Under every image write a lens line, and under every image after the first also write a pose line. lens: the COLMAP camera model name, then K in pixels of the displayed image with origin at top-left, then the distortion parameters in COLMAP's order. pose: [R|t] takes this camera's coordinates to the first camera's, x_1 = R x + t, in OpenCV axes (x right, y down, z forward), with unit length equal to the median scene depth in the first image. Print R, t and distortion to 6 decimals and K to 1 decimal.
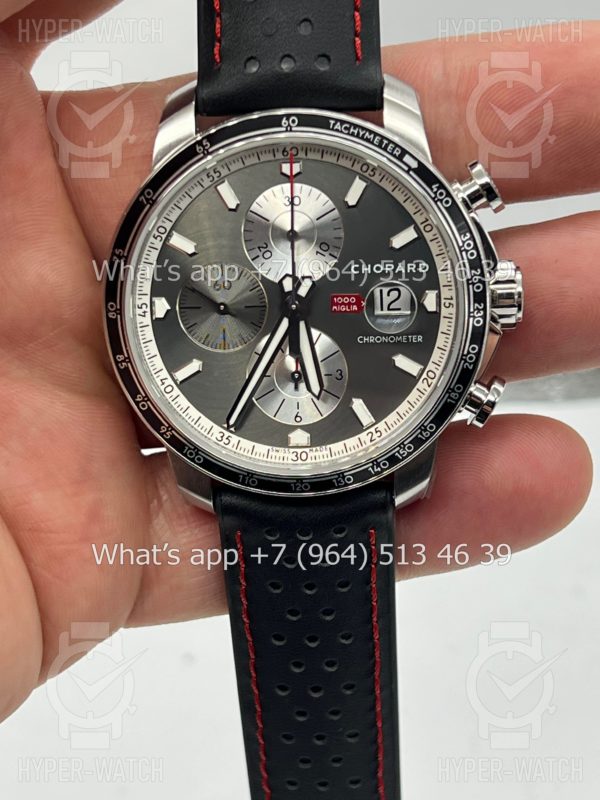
lens RADIAL K [[1777.9, 0, 300.0], [0, 1777.9, 400.0], [0, 0, 1]] dist [0.199274, -0.185454]
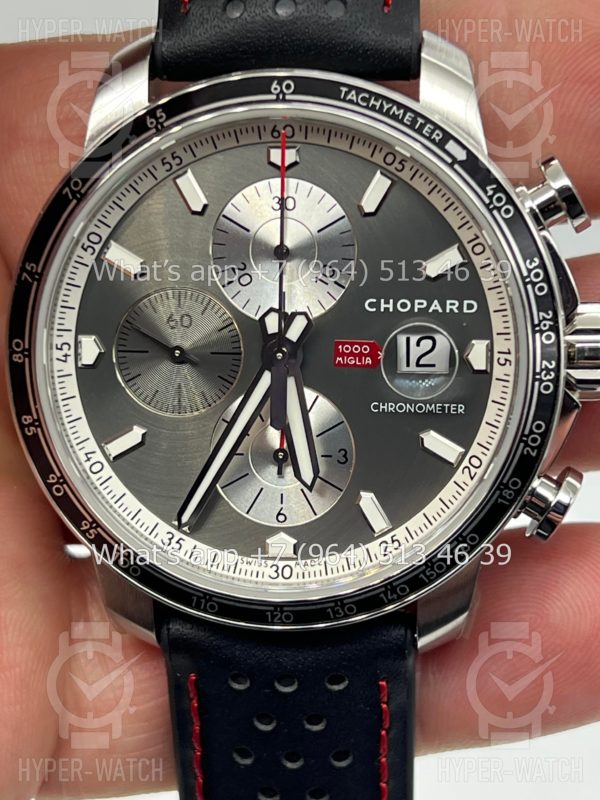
lens RADIAL K [[1777.9, 0, 300.0], [0, 1777.9, 400.0], [0, 0, 1]] dist [0.199274, -0.185454]
pose [[0.998760, 0.039114, -0.030799, 0.026294], [-0.040384, 0.998312, -0.041747, -0.006633], [0.029114, 0.042939, 0.998653, 0.309701]]
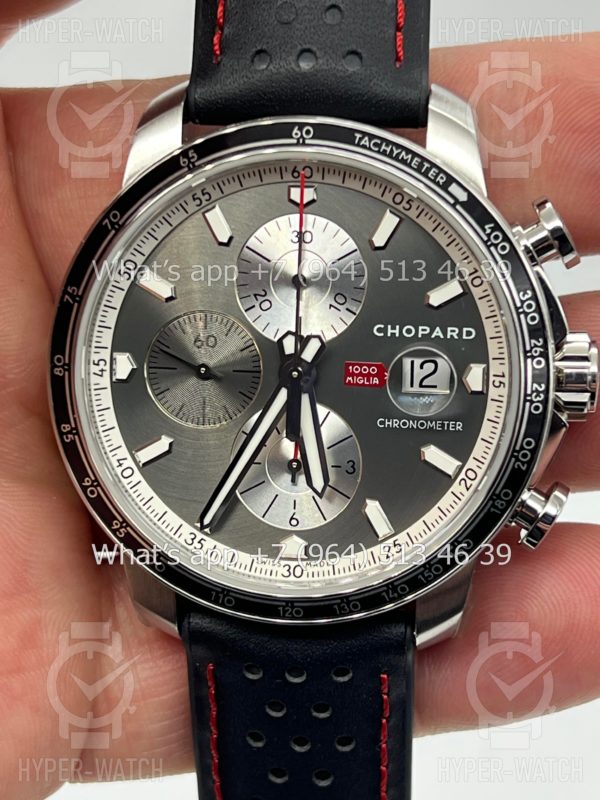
lens RADIAL K [[1777.9, 0, 300.0], [0, 1777.9, 400.0], [0, 0, 1]] dist [0.199274, -0.185454]
pose [[0.997263, 0.058865, -0.044739, 0.033194], [-0.061412, 0.996434, -0.057869, 0.002575], [0.041173, 0.060458, 0.997321, 0.239178]]
